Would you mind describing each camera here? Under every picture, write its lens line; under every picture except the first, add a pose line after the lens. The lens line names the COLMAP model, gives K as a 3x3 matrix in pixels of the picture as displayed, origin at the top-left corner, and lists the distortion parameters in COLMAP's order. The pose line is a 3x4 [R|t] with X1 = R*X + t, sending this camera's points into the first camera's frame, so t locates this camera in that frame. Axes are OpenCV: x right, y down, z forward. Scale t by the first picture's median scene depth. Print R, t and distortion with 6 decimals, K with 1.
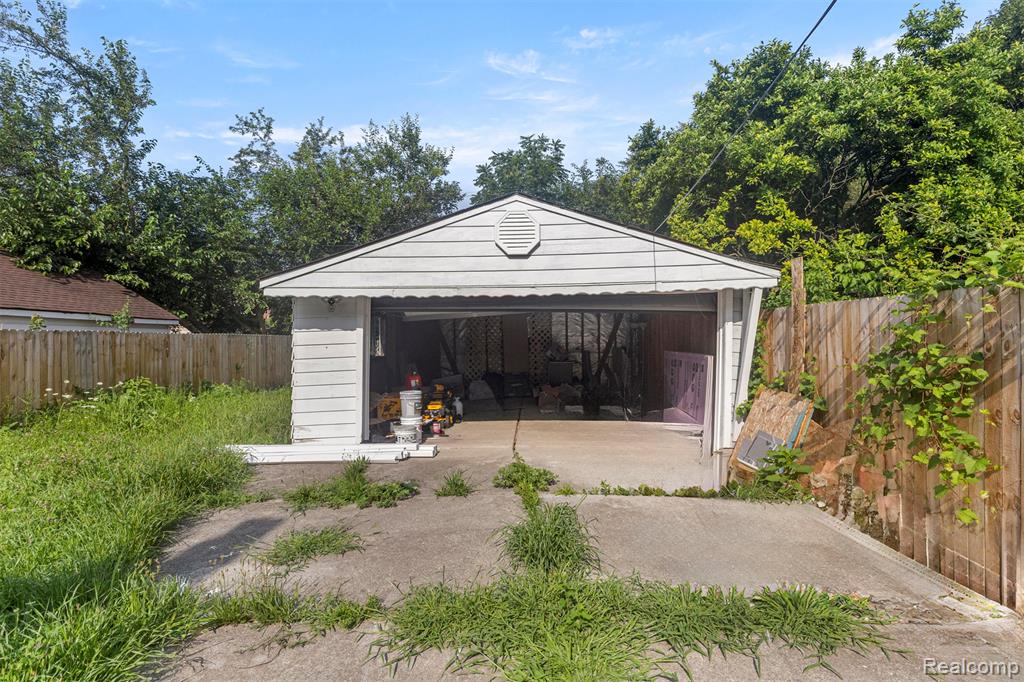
lens RADIAL K [[562.2, 0, 511.4], [0, 562.2, 338.5], [0, 0, 1]] dist [-0.009187, 0.001637]
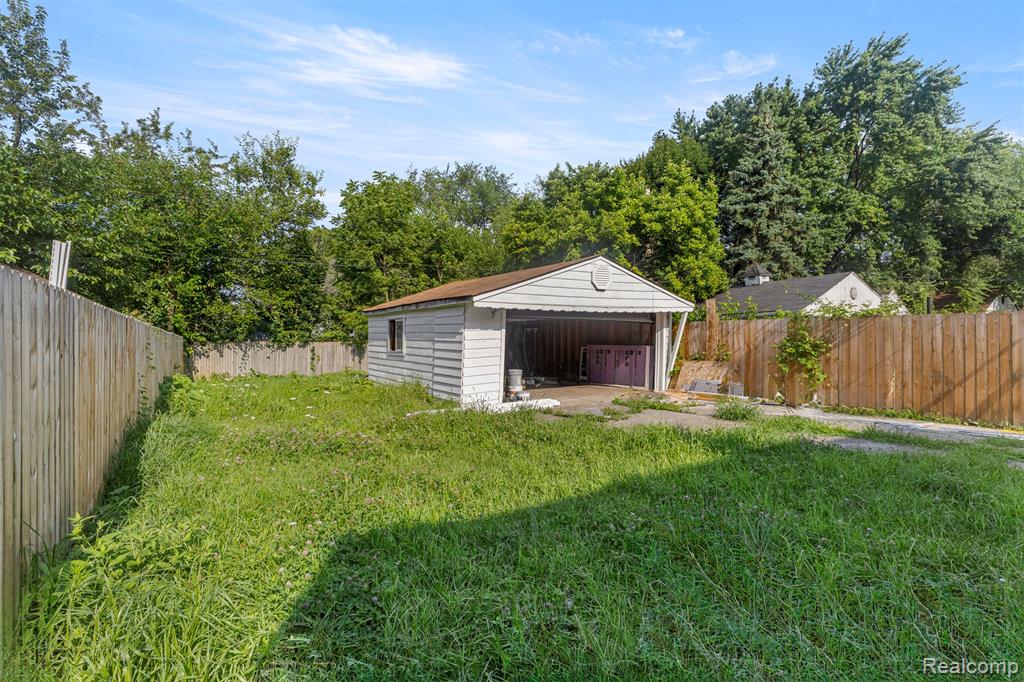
lens RADIAL K [[499.1, 0, 512.9], [0, 499.1, 337.6], [0, 0, 1]] dist [0.002721, 0.000949]
pose [[0.831928, 0.003294, 0.554874, -1.011326], [0.001119, 0.999970, -0.007614, 0.016583], [-0.554883, 0.006955, 0.831900, -0.159751]]
